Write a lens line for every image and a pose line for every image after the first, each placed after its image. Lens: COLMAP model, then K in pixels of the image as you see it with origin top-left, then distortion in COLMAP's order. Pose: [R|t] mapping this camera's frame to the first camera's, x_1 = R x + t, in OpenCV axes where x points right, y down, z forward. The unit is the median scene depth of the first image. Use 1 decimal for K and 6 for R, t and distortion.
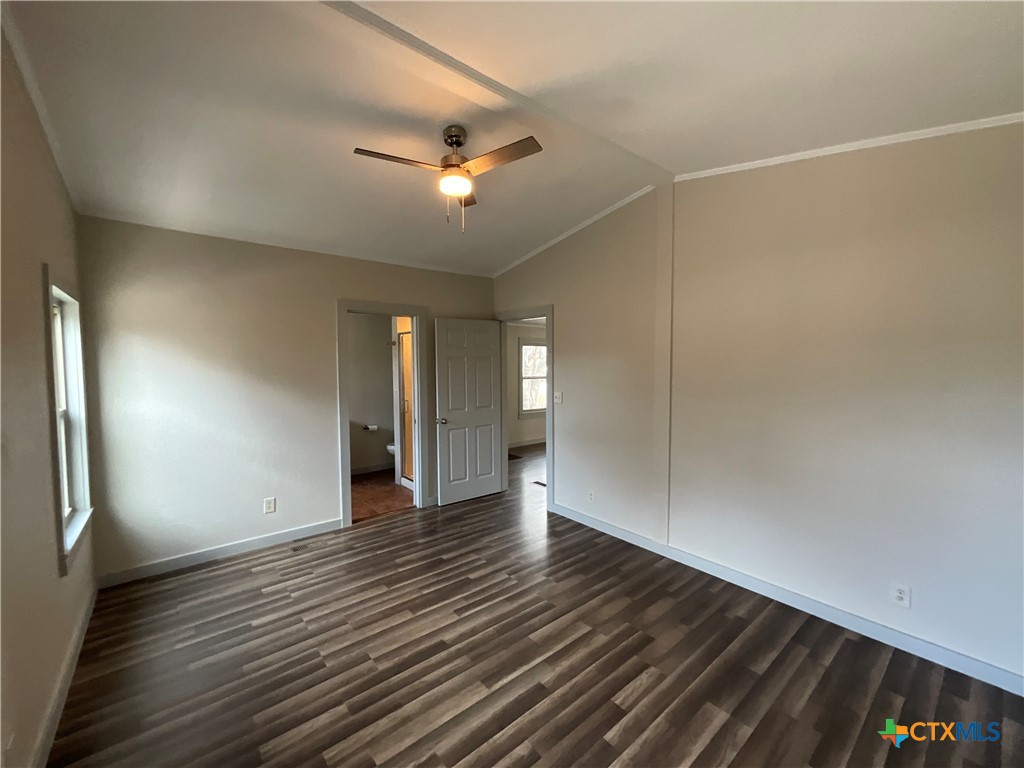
lens RADIAL K [[411.6, 0, 511.9], [0, 411.6, 382.0], [0, 0, 1]] dist [0.002492, 0.000063]
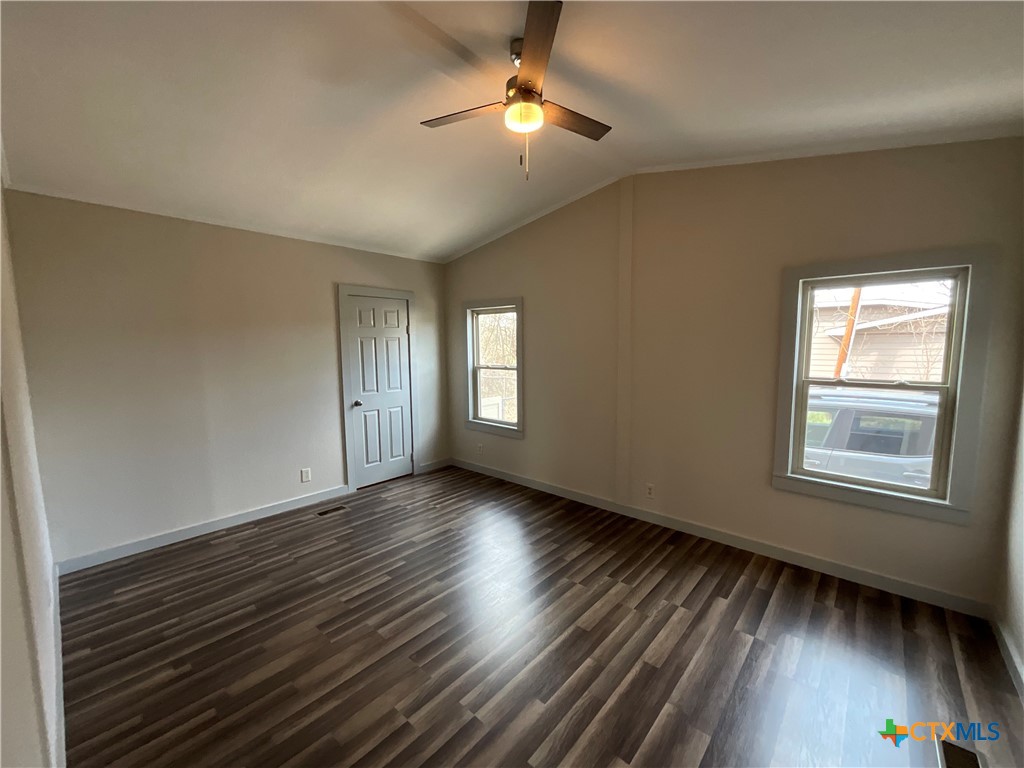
lens RADIAL K [[411.6, 0, 508.0], [0, 411.6, 383.5], [0, 0, 1]] dist [0.002492, 0.000063]
pose [[-0.988823, 0.028484, -0.146346, 0.024281], [0.006931, 0.989301, 0.145723, -0.084752], [0.148931, 0.143080, -0.978442, 1.893082]]
